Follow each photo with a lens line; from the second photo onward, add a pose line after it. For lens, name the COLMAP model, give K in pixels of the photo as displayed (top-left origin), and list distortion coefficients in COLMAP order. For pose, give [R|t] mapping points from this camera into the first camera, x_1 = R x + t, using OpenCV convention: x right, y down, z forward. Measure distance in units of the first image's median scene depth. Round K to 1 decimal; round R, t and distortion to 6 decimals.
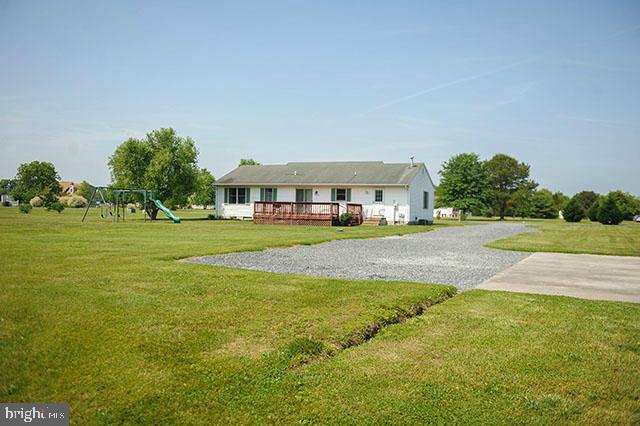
lens RADIAL K [[569.5, 0, 320.0], [0, 569.5, 213.0], [0, 0, 1]] dist [-0.000375, -0.000286]
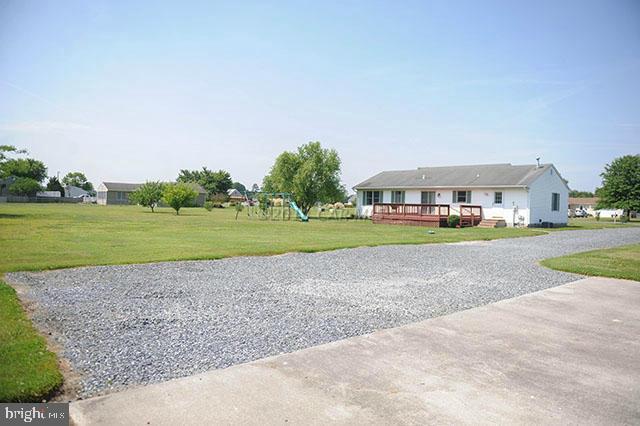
lens RADIAL K [[443.1, 0, 323.4], [0, 443.1, 212.5], [0, 0, 1]] dist [-0.037982, -0.005985]
pose [[0.916880, 0.008687, -0.399069, 0.123998], [-0.007872, 0.999962, 0.003683, -0.004227], [0.399086, -0.000235, 0.916914, 0.160010]]
